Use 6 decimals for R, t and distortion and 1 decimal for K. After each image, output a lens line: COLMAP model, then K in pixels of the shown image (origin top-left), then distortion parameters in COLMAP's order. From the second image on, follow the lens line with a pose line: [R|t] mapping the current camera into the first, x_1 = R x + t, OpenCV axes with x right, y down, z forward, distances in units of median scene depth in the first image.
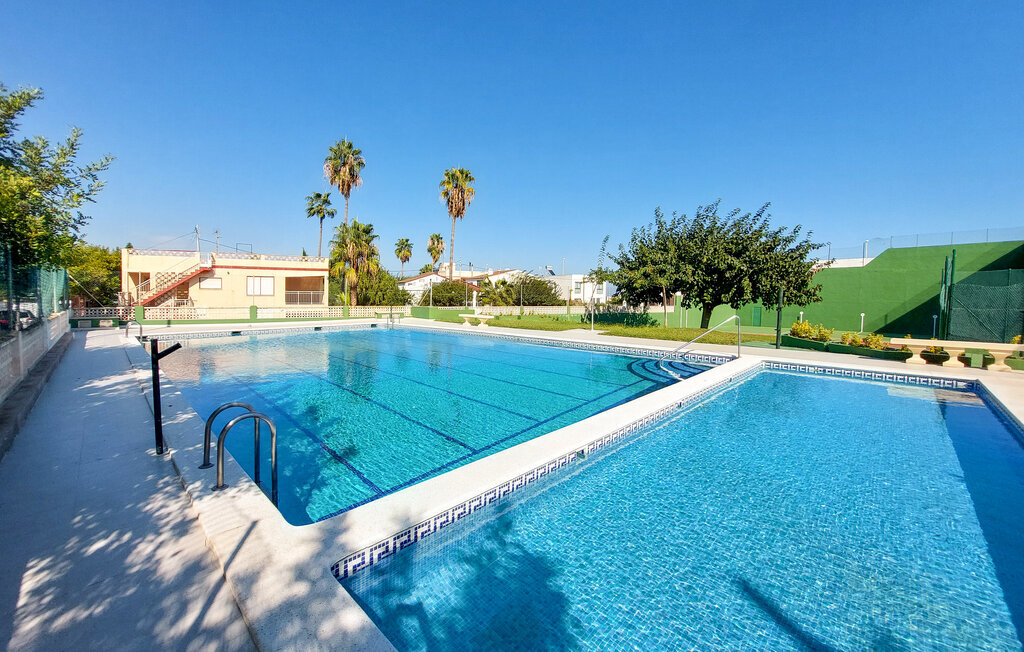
lens RADIAL K [[415.1, 0, 512.1], [0, 415.1, 301.5], [0, 0, 1]] dist [-0.017262, -0.000335]
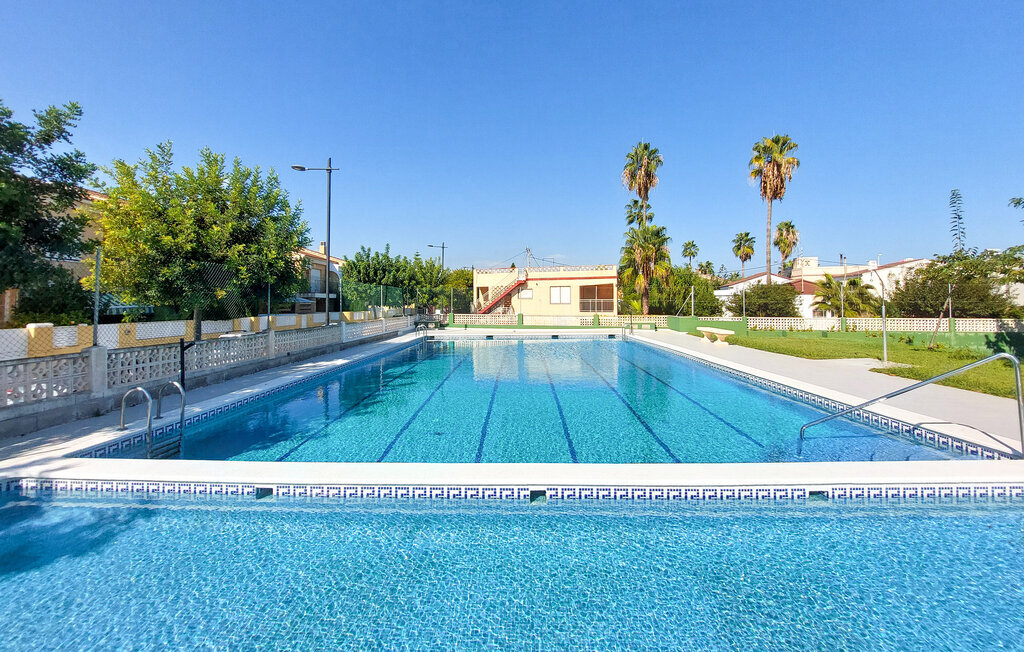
lens RADIAL K [[448.5, 0, 509.6], [0, 448.5, 267.8], [0, 0, 1]] dist [0.001536, 0.000112]
pose [[0.643090, -0.066451, -0.762902, 0.195611], [-0.000460, 0.996194, -0.087159, -0.004741], [0.765790, 0.056402, 0.640612, 0.108927]]
